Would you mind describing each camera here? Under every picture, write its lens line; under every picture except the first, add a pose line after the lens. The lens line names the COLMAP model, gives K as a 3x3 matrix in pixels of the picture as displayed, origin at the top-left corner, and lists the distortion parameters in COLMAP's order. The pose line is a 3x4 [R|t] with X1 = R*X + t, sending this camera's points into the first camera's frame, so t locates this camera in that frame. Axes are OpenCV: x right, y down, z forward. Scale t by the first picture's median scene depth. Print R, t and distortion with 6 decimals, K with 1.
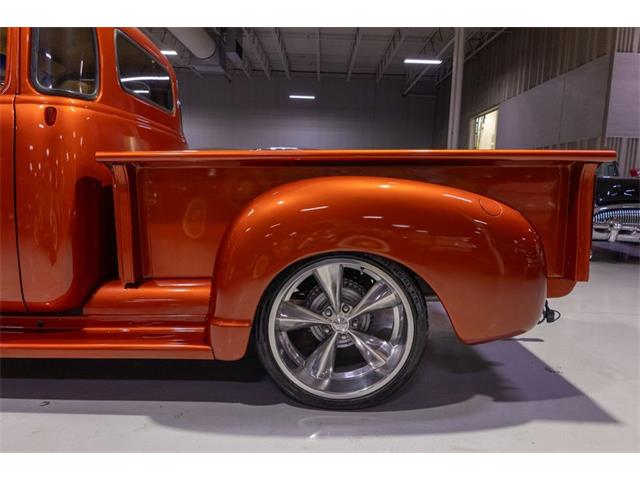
lens RADIAL K [[451.6, 0, 323.7], [0, 451.6, 238.2], [0, 0, 1]] dist [0.010089, -0.001641]
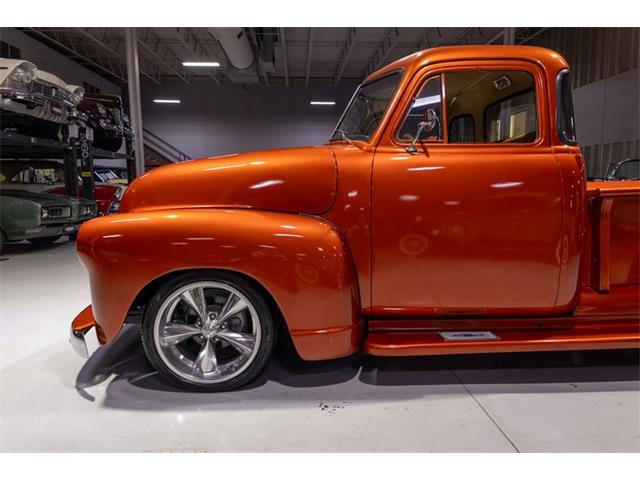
lens RADIAL K [[442.4, 0, 317.3], [0, 442.4, 241.4], [0, 0, 1]] dist [0.009418, -0.002741]
pose [[0.998958, -0.034919, 0.029387, -1.237174], [0.034674, 0.999360, 0.008797, -0.072982], [-0.029676, -0.007768, 0.999529, -0.211412]]
